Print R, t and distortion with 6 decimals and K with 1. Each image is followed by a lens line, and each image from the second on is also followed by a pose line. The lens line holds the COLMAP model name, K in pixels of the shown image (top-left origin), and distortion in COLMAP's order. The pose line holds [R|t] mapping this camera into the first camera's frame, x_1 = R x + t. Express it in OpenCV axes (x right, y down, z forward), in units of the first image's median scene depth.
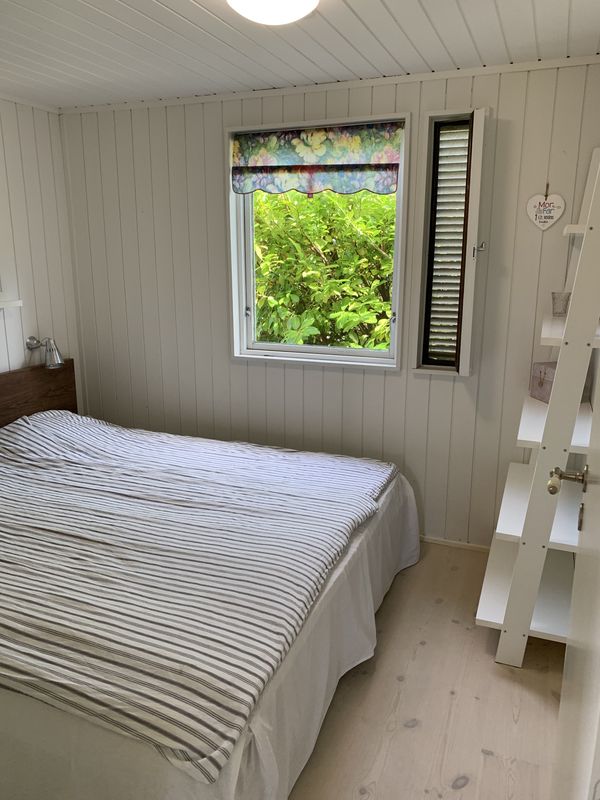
lens RADIAL K [[603.7, 0, 307.7], [0, 603.7, 399.6], [0, 0, 1]] dist [0.036942, -0.034048]
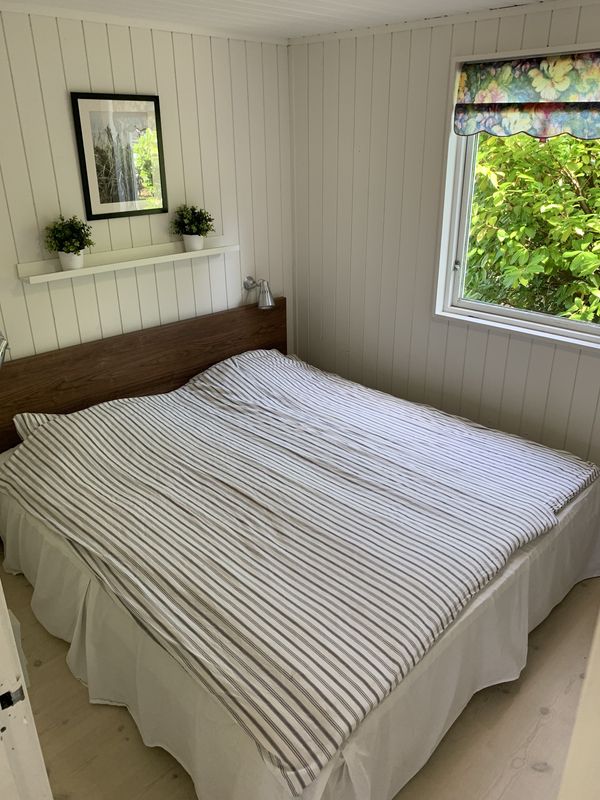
lens RADIAL K [[603.7, 0, 299.3], [0, 603.7, 400.4], [0, 0, 1]] dist [0.036942, -0.034048]
pose [[0.915163, 0.147998, -0.374931, 0.073057], [-0.080941, 0.978684, 0.188750, -0.128719], [0.394873, -0.142390, 0.907634, 0.054427]]
